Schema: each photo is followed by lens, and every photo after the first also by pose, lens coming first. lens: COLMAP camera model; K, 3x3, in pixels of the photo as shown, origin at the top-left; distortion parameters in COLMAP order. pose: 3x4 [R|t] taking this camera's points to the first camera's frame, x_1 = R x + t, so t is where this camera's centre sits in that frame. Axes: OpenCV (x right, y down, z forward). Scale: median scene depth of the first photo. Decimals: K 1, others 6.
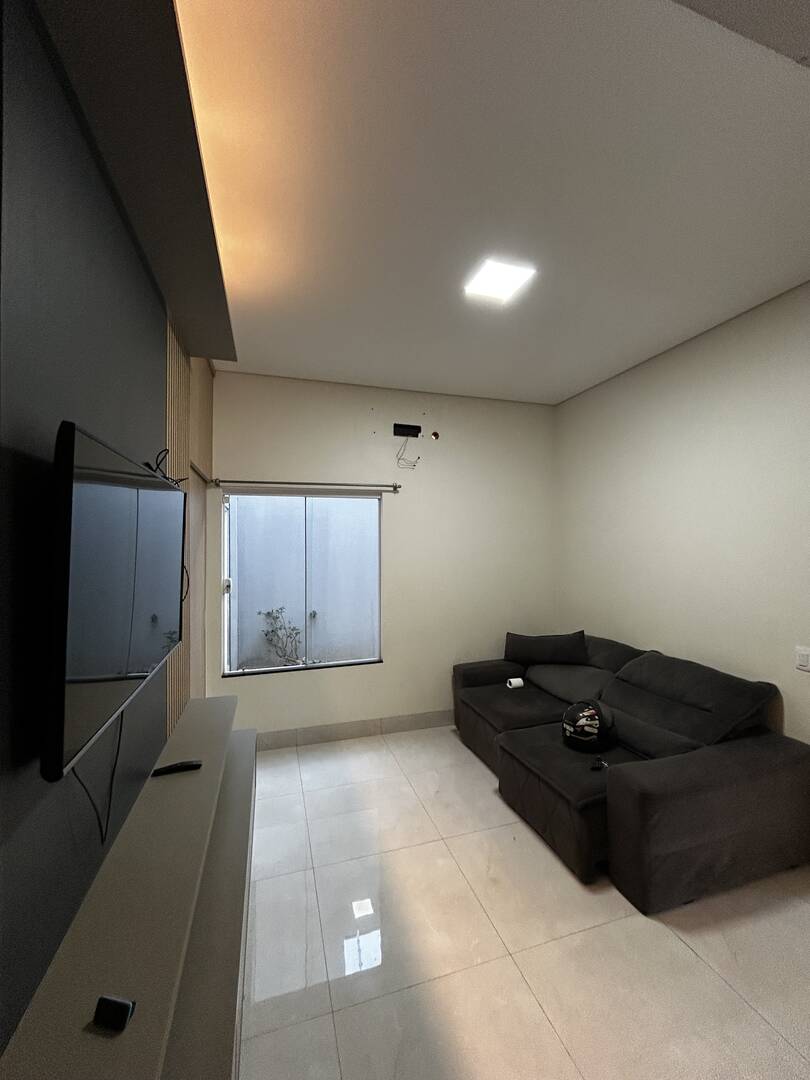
lens RADIAL K [[436.1, 0, 407.1], [0, 436.1, 534.9], [0, 0, 1]] dist [0.000554, 0.000730]
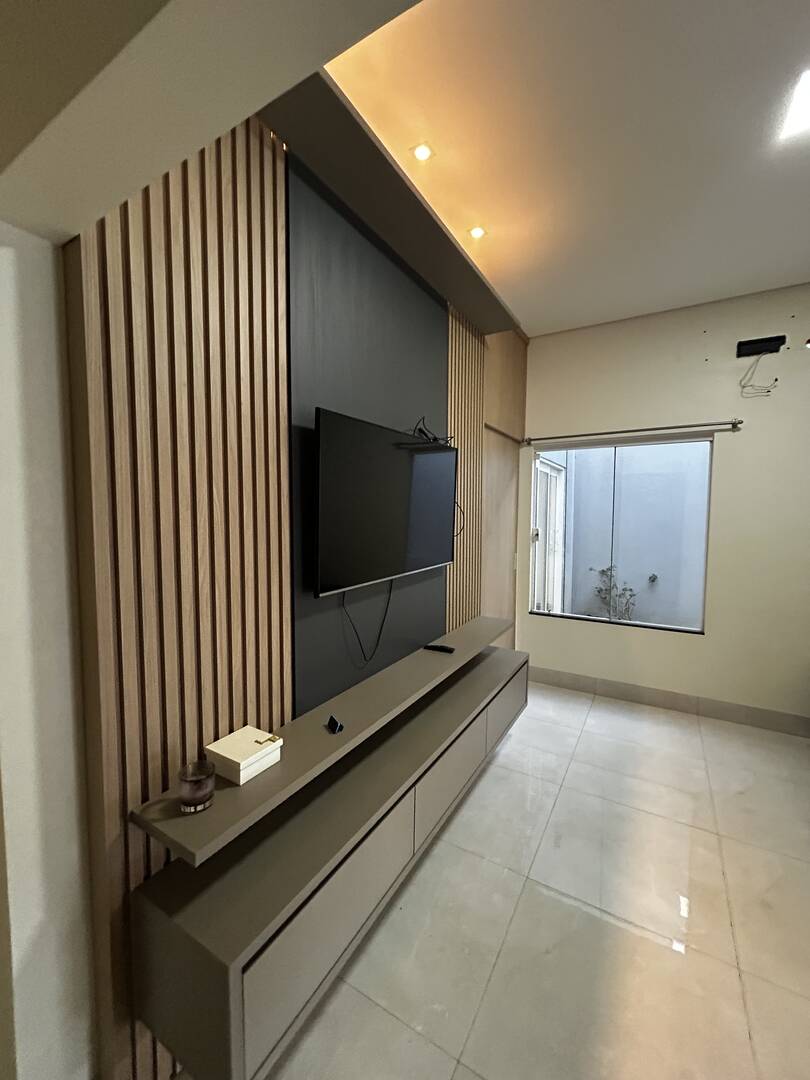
lens RADIAL K [[436.1, 0, 403.8], [0, 436.1, 534.5], [0, 0, 1]] dist [0.000554, 0.000730]
pose [[0.666602, 0.050762, -0.743683, 0.174488], [0.006118, 0.997272, 0.073555, 0.030460], [0.745389, -0.053581, 0.664473, 0.006582]]
